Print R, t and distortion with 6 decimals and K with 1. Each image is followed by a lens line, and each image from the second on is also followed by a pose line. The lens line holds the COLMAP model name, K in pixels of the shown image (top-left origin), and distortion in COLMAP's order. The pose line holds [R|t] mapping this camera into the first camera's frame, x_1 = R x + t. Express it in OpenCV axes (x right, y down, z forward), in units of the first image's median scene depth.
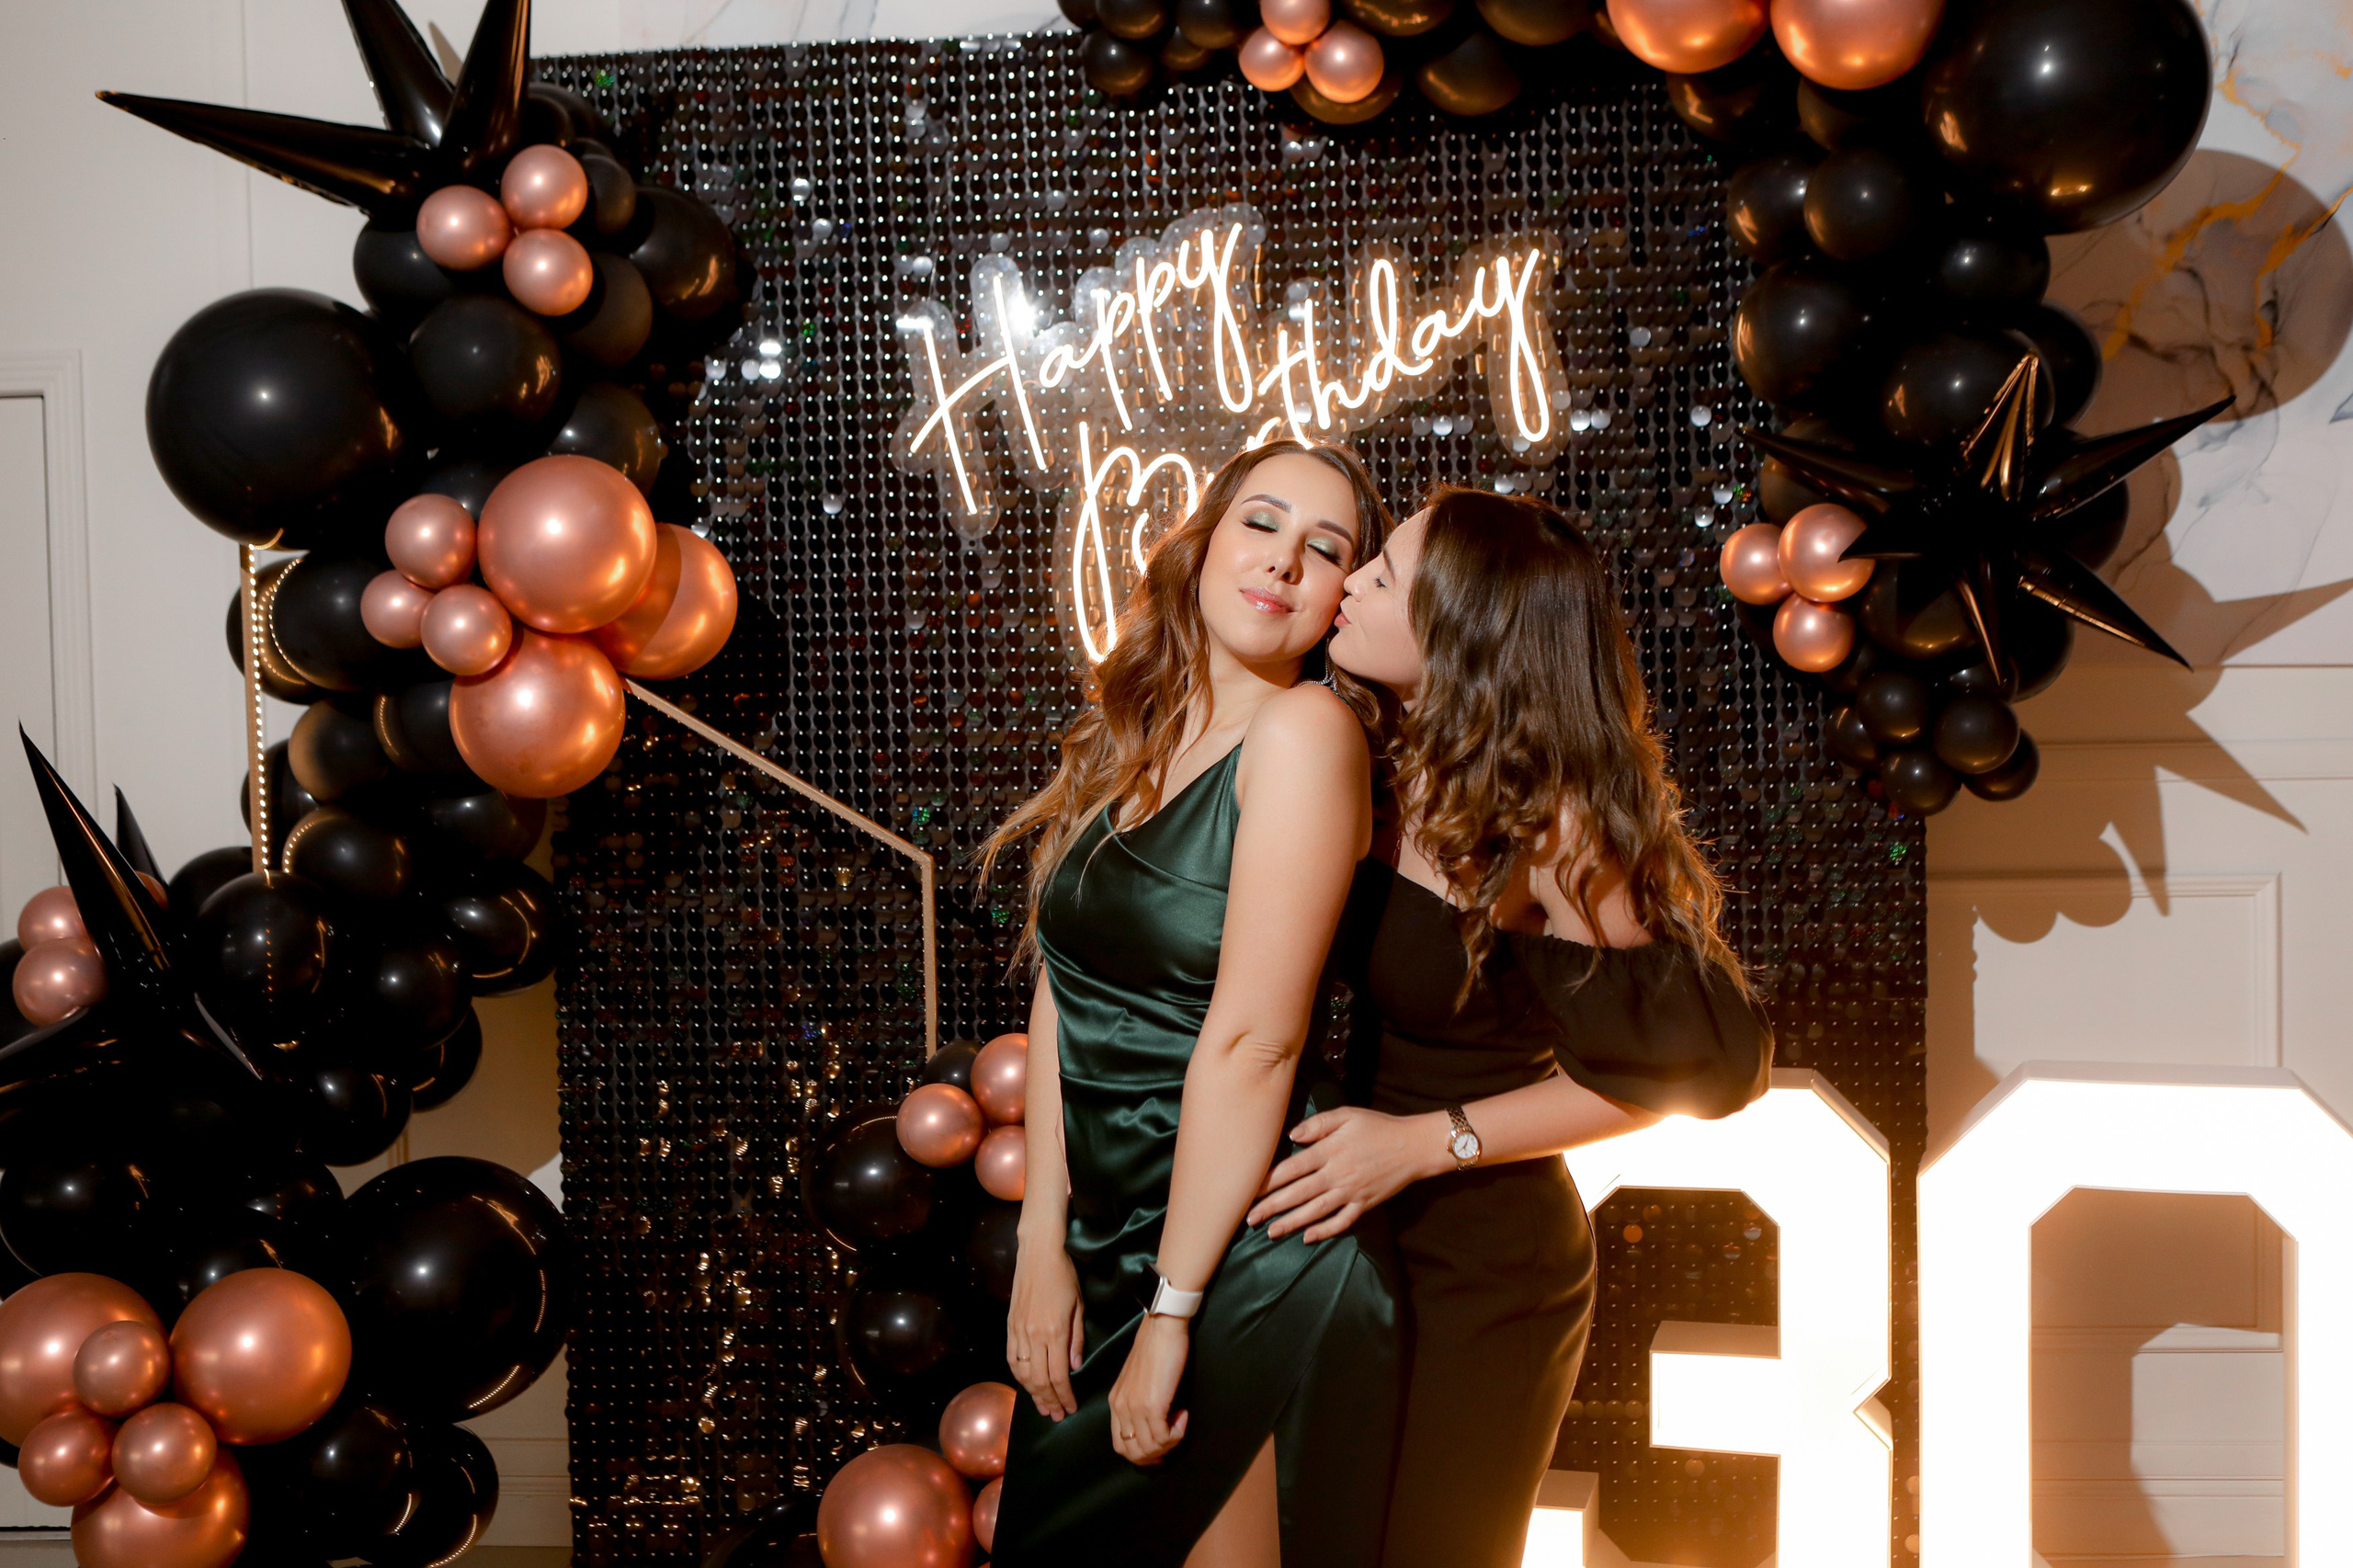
lens RADIAL K [[2378.4, 0, 1176.5], [0, 2378.4, 784.0], [0, 0, 1]] dist [-0.105801, 0.197330]
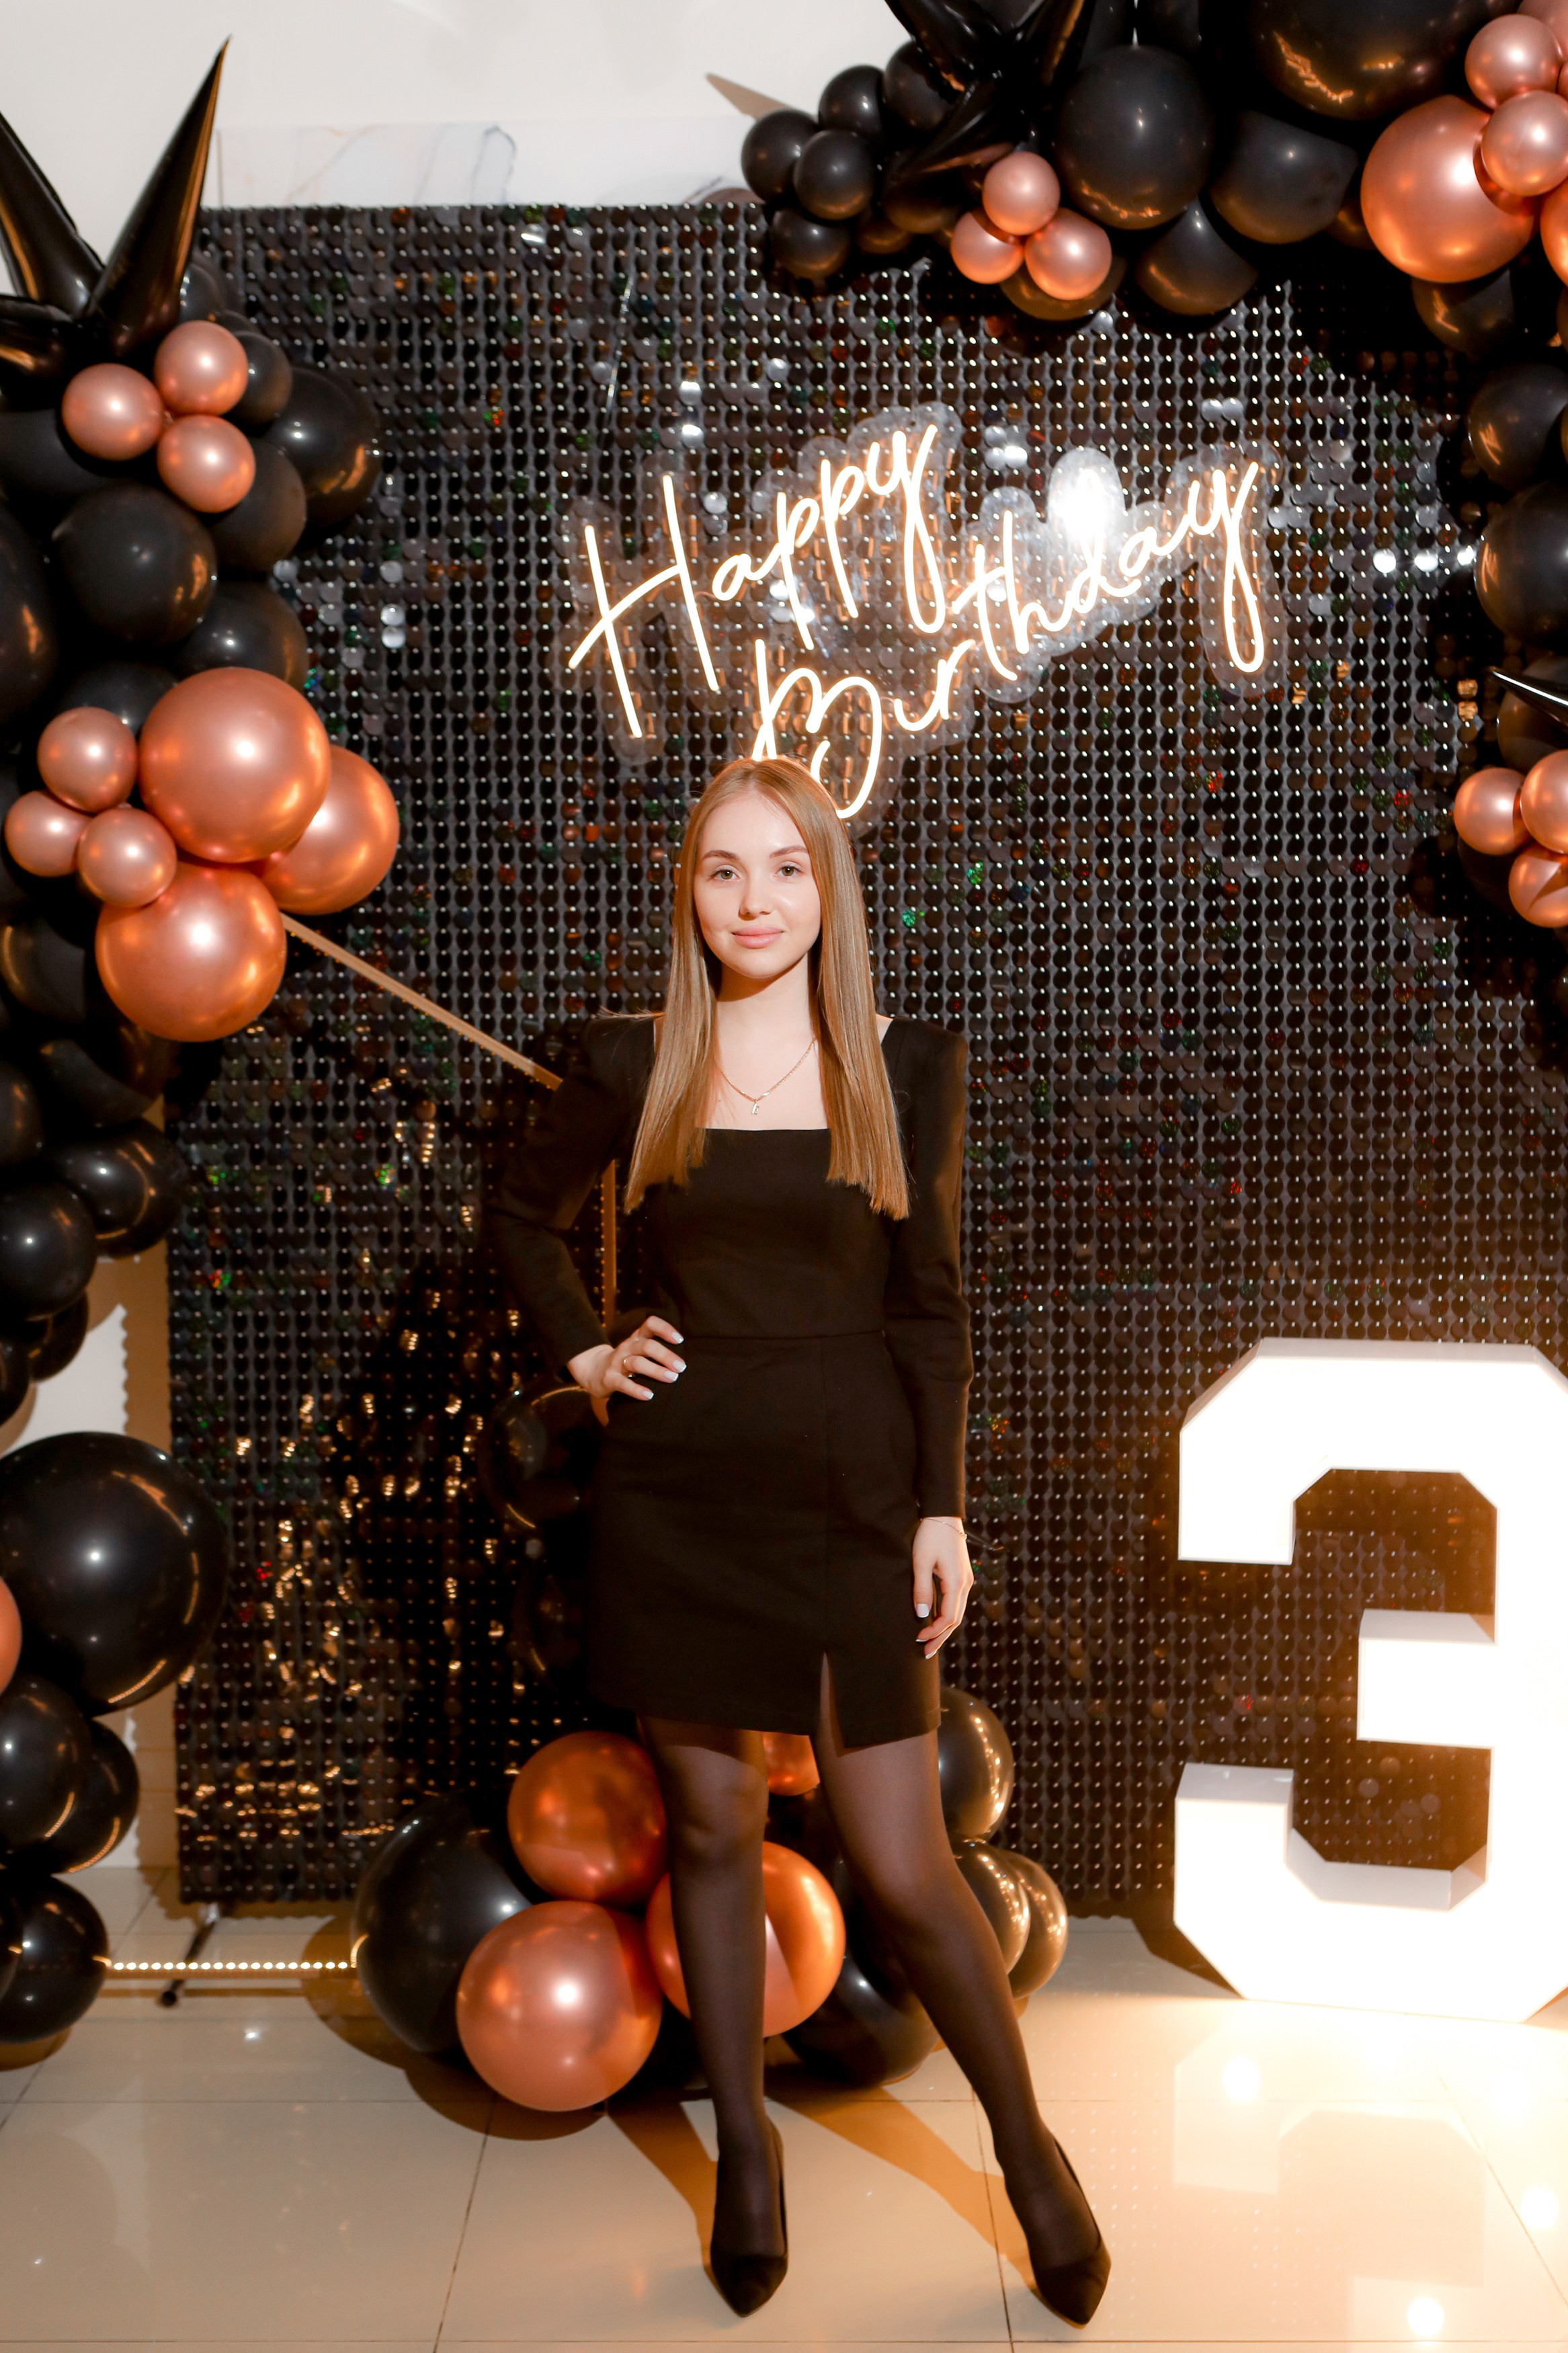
lens RADIAL K [[2862.4, 0, 784.0], [0, 2862.4, 1176.5], [0, 0, 1]] dist [-0.029197, 0.063947]
pose [[0.997531, 0.010222, 0.069482, -0.105950], [-0.013749, 0.998631, 0.050476, -0.000941], [-0.068871, -0.051306, 0.996305, -0.116182]]
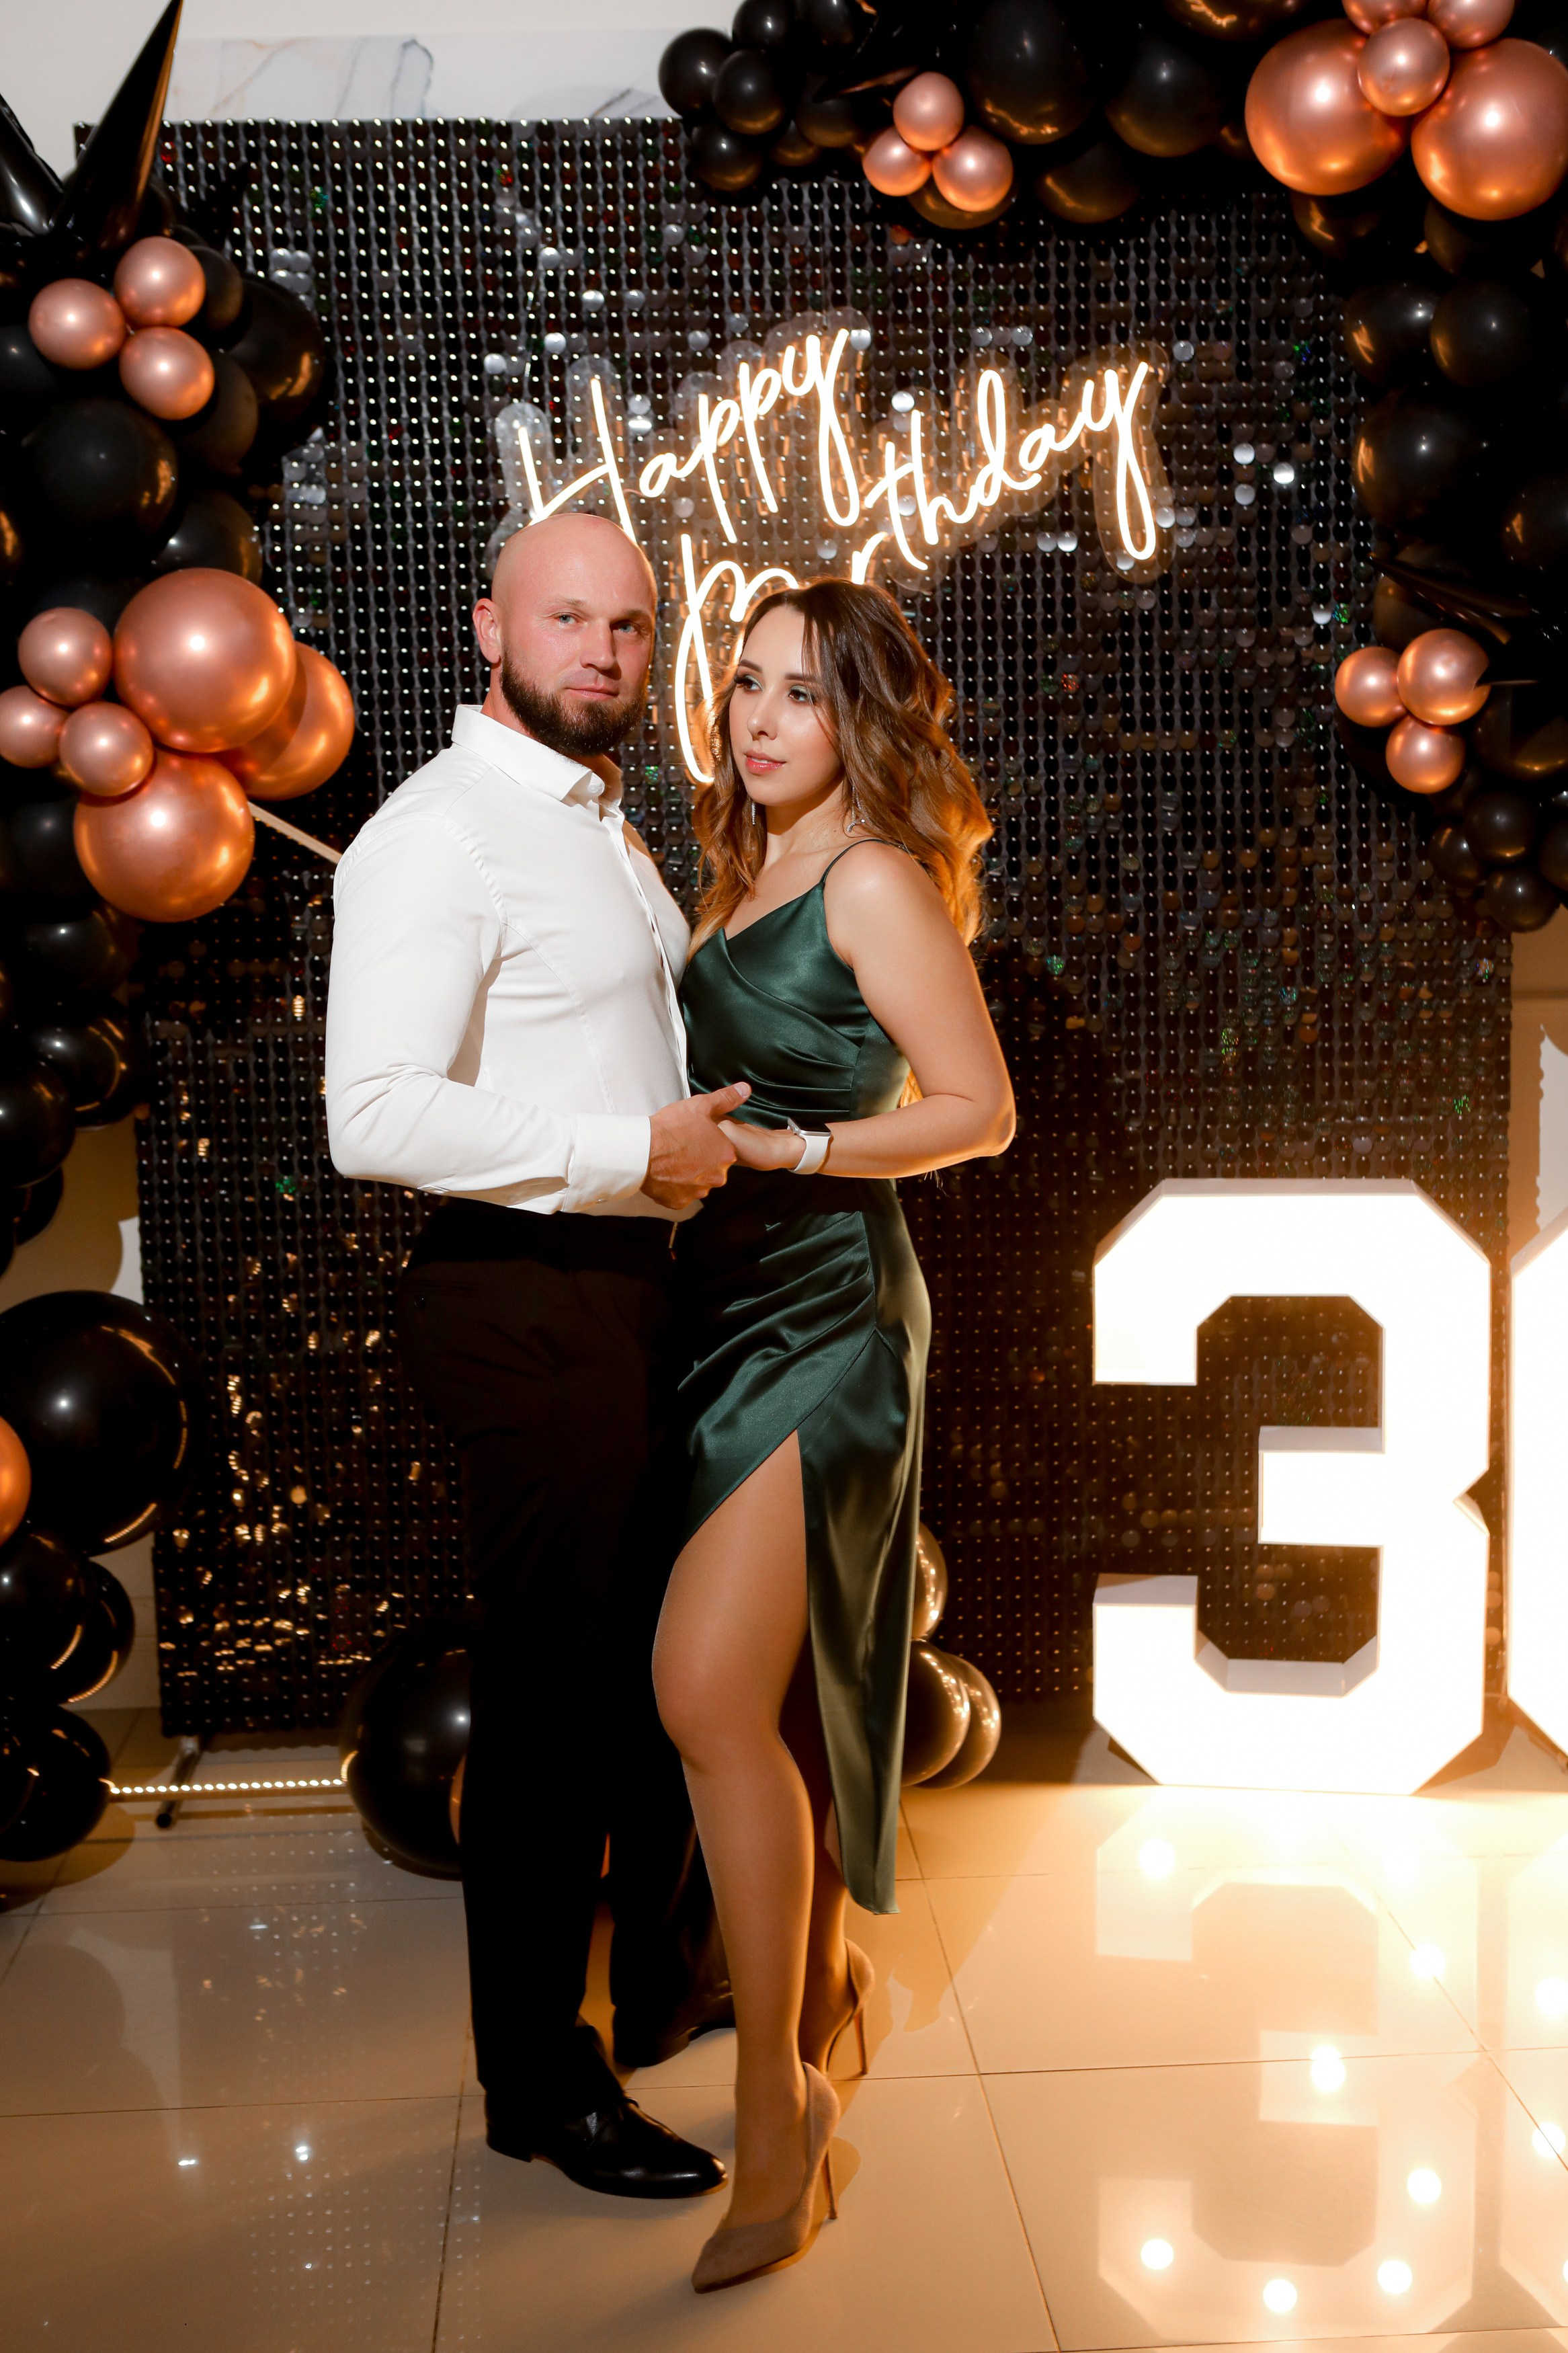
lens RADIAL K [[2872.8, 0, 784.0], [0, 2872.8, 1176.5], [0, 0, 1]] dist [-0.031571, 0.084602]
pose [[0.991766, -0.016327, 0.127020, -0.154671], [0.004825, 0.995900, 0.090333, 0.004360], [-0.127974, -0.088977, 0.987778, -0.196886]]
